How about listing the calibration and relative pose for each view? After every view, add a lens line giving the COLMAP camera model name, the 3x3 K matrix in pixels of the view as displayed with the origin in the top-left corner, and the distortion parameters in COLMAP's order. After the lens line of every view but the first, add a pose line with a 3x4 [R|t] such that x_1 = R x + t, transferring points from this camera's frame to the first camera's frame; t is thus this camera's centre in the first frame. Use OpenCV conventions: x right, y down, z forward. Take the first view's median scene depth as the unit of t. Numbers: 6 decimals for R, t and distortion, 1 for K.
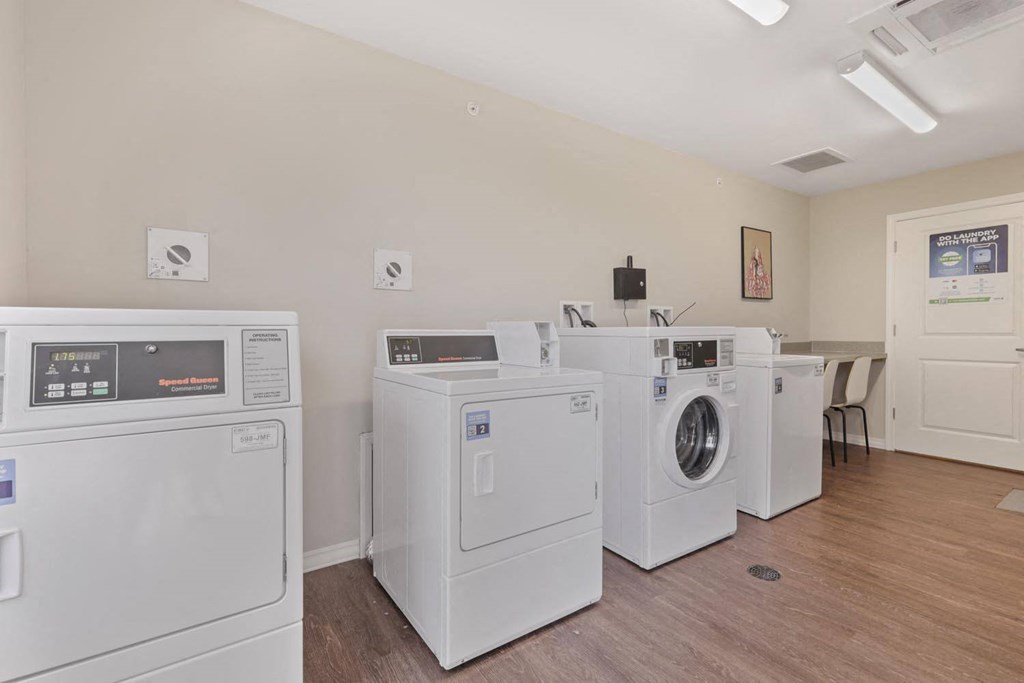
lens RADIAL K [[465.9, 0, 513.2], [0, 465.9, 325.2], [0, 0, 1]] dist [-0.000750, -0.000440]
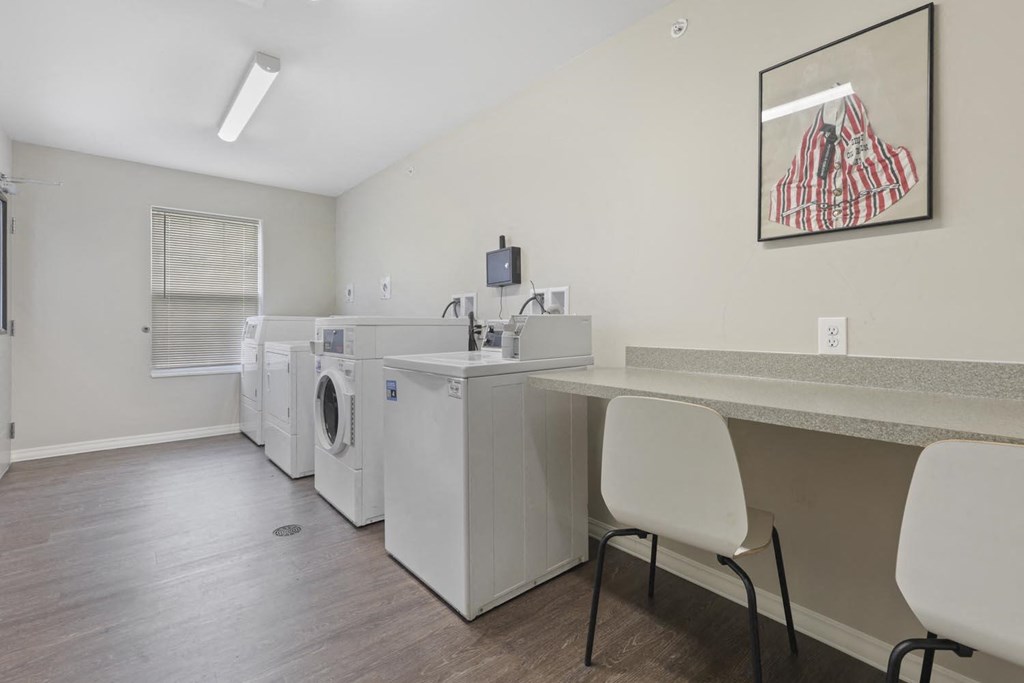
lens RADIAL K [[465.9, 0, 513.2], [0, 465.9, 325.2], [0, 0, 1]] dist [-0.000750, -0.000440]
pose [[0.101158, 0.002224, -0.994868, 1.203189], [0.010003, 0.999945, 0.003253, 0.017882], [0.994820, -0.010281, 0.101130, 0.995738]]
